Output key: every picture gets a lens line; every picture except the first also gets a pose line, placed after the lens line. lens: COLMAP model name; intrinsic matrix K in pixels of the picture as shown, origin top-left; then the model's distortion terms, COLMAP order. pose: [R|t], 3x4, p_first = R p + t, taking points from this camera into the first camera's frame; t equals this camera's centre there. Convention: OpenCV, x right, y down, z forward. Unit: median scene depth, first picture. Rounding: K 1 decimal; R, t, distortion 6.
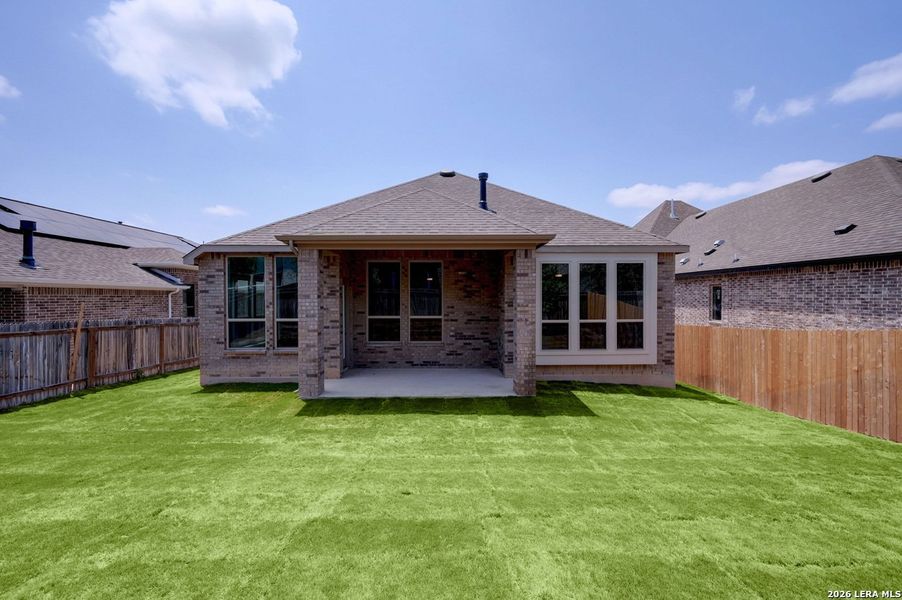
lens RADIAL K [[360.0, 0, 450.8], [0, 360.0, 299.1], [0, 0, 1]] dist [-0.000086, -0.000478]
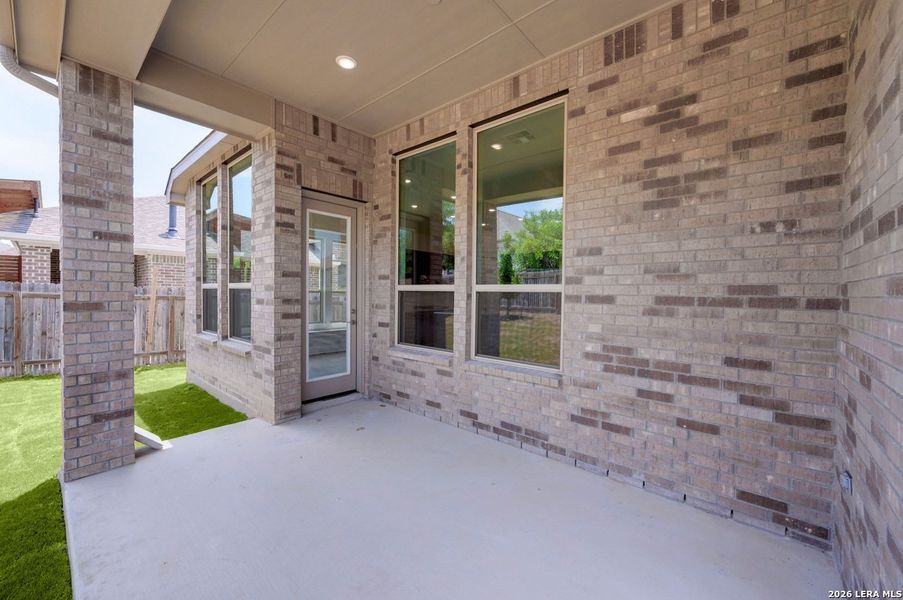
lens RADIAL K [[360.4, 0, 449.0], [0, 360.4, 301.1], [0, 0, 1]] dist [-0.000086, -0.000478]
pose [[0.721397, 0.023635, -0.692119, 0.114513], [-0.013157, 0.999705, 0.020426, 0.056073], [0.692397, -0.005629, 0.721495, 0.725126]]
